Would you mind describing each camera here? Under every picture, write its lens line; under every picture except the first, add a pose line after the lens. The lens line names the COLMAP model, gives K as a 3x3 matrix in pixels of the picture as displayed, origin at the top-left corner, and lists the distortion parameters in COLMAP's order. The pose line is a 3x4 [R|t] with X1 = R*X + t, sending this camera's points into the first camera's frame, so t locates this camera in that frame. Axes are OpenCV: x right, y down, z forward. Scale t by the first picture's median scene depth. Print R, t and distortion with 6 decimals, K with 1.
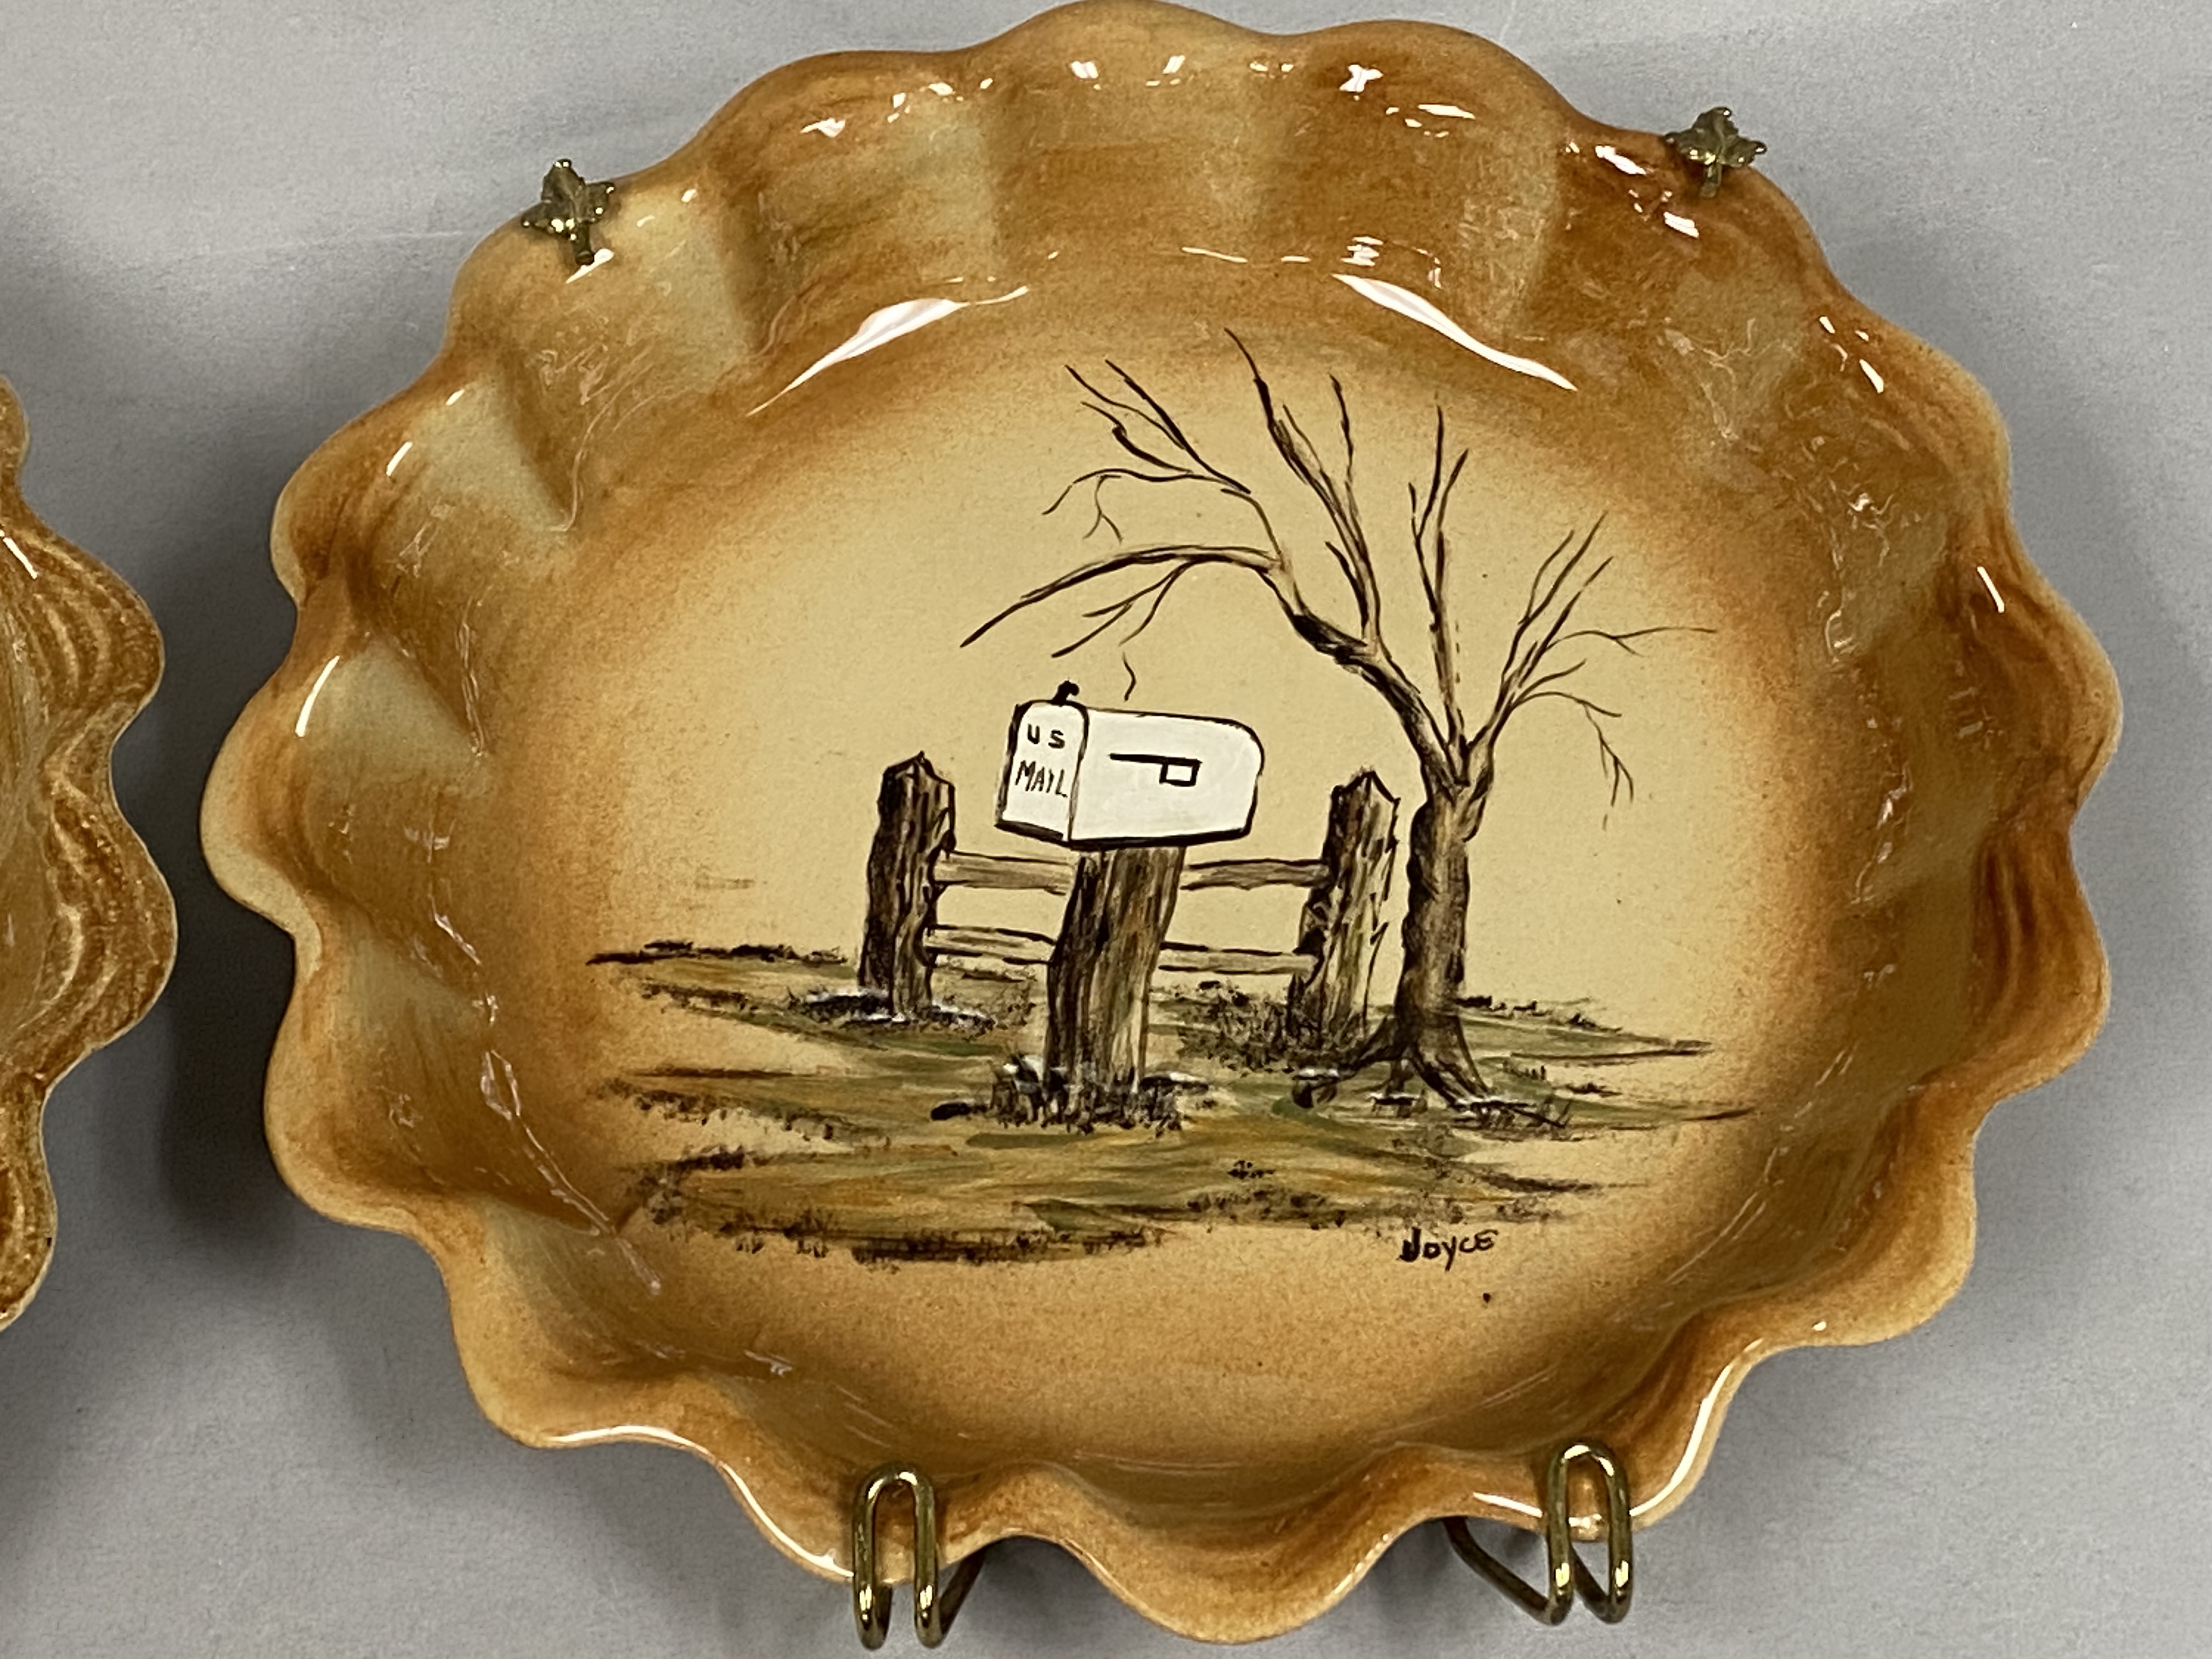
lens RADIAL K [[4450.0, 0, 1106.0], [0, 4450.0, 829.5], [0, 0, 1]] dist [0.173089, -0.369699]
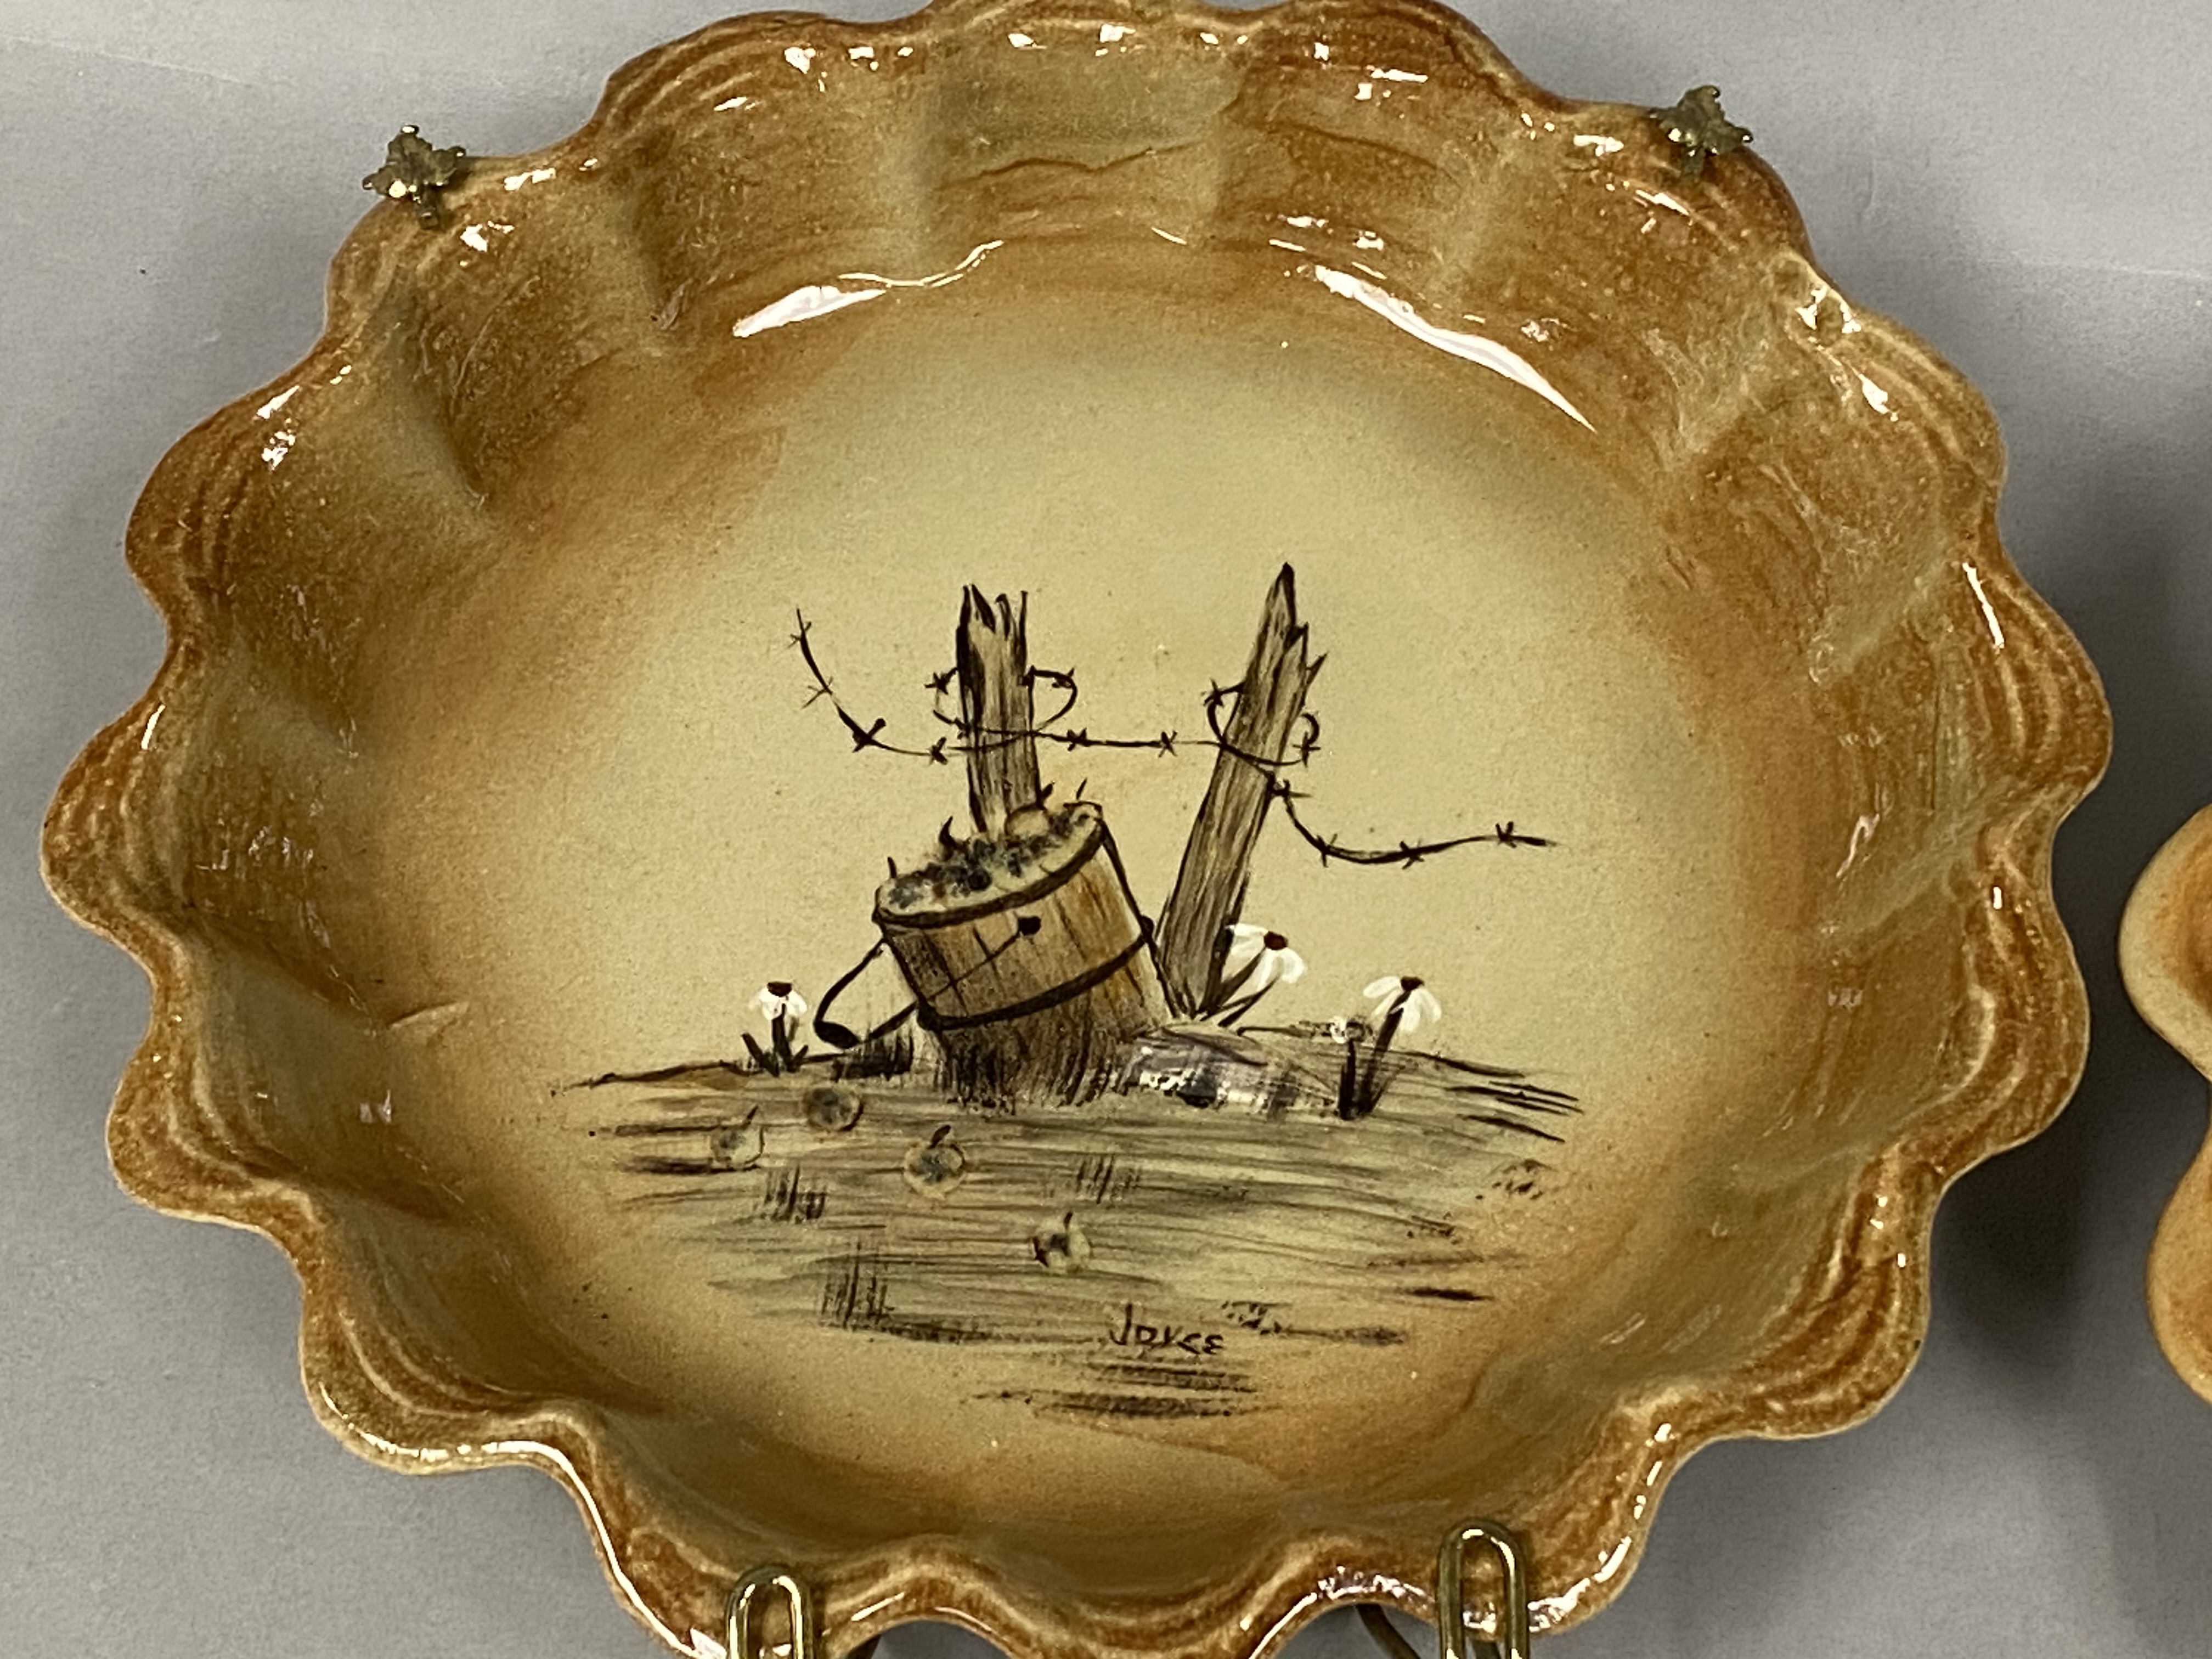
lens RADIAL K [[4450.0, 0, 1106.0], [0, 4450.0, 829.5], [0, 0, 1]] dist [0.173089, -0.369699]
pose [[0.937842, 0.261692, -0.227968, -0.189654], [-0.251602, 0.965090, 0.072786, -0.036390], [0.239057, -0.010904, 0.970944, 0.031403]]
